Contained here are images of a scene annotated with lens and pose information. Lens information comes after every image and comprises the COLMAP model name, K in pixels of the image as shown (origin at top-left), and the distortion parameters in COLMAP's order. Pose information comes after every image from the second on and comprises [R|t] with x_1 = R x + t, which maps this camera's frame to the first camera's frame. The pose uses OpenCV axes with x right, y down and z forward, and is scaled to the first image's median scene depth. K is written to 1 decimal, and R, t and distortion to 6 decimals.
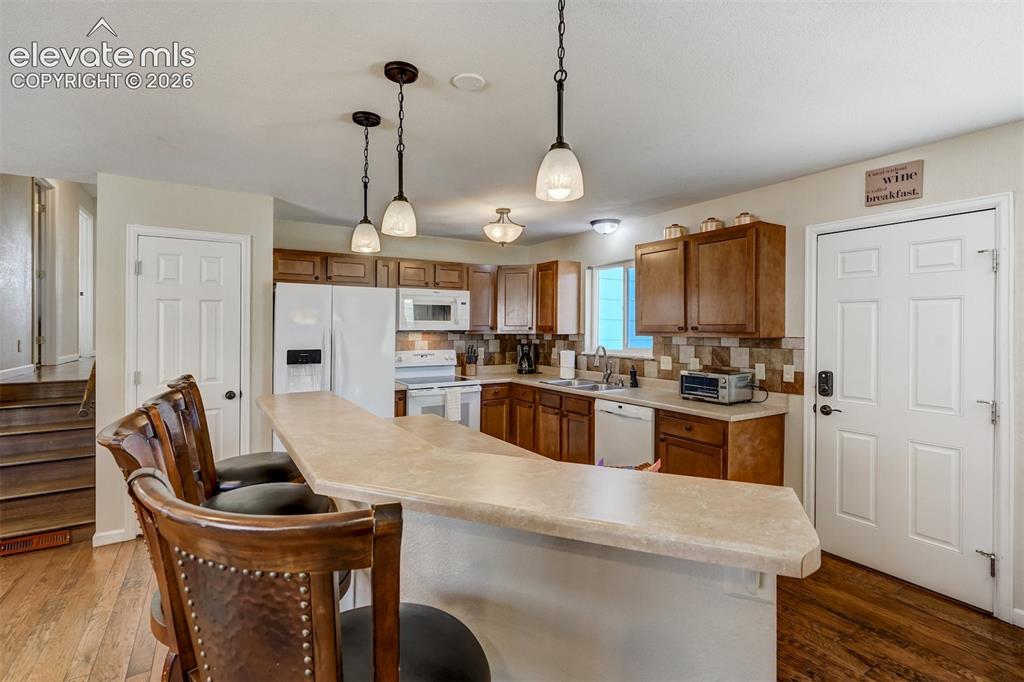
lens RADIAL K [[477.2, 0, 510.3], [0, 477.2, 330.7], [0, 0, 1]] dist [-0.007250, 0.001642]
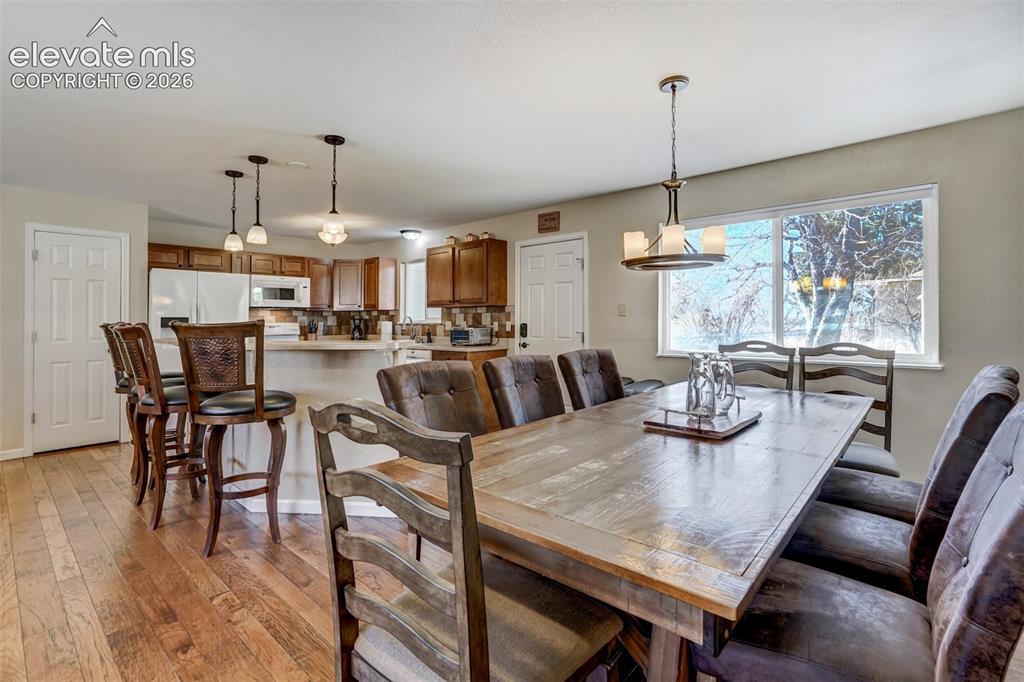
lens RADIAL K [[457.8, 0, 524.3], [0, 457.8, 305.8], [0, 0, 1]] dist [-0.012891, 0.000387]
pose [[0.947505, -0.006709, 0.319671, 0.080729], [0.018705, 0.999231, -0.034471, 0.054587], [-0.319194, 0.038641, 0.946901, -0.435408]]
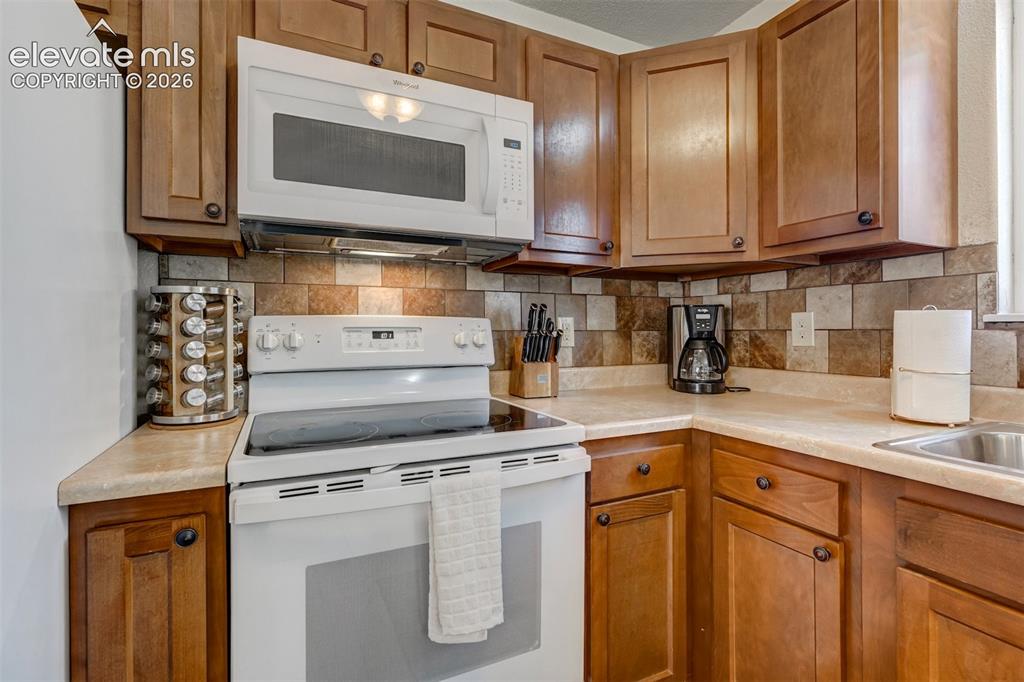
lens RADIAL K [[477.2, 0, 483.4], [0, 477.2, 331.2], [0, 0, 1]] dist [-0.007250, 0.001642]
pose [[0.985413, -0.011763, -0.169773, -0.073787], [0.009665, 0.999866, -0.013178, 0.061002], [0.169905, 0.011344, 0.985395, 0.781134]]
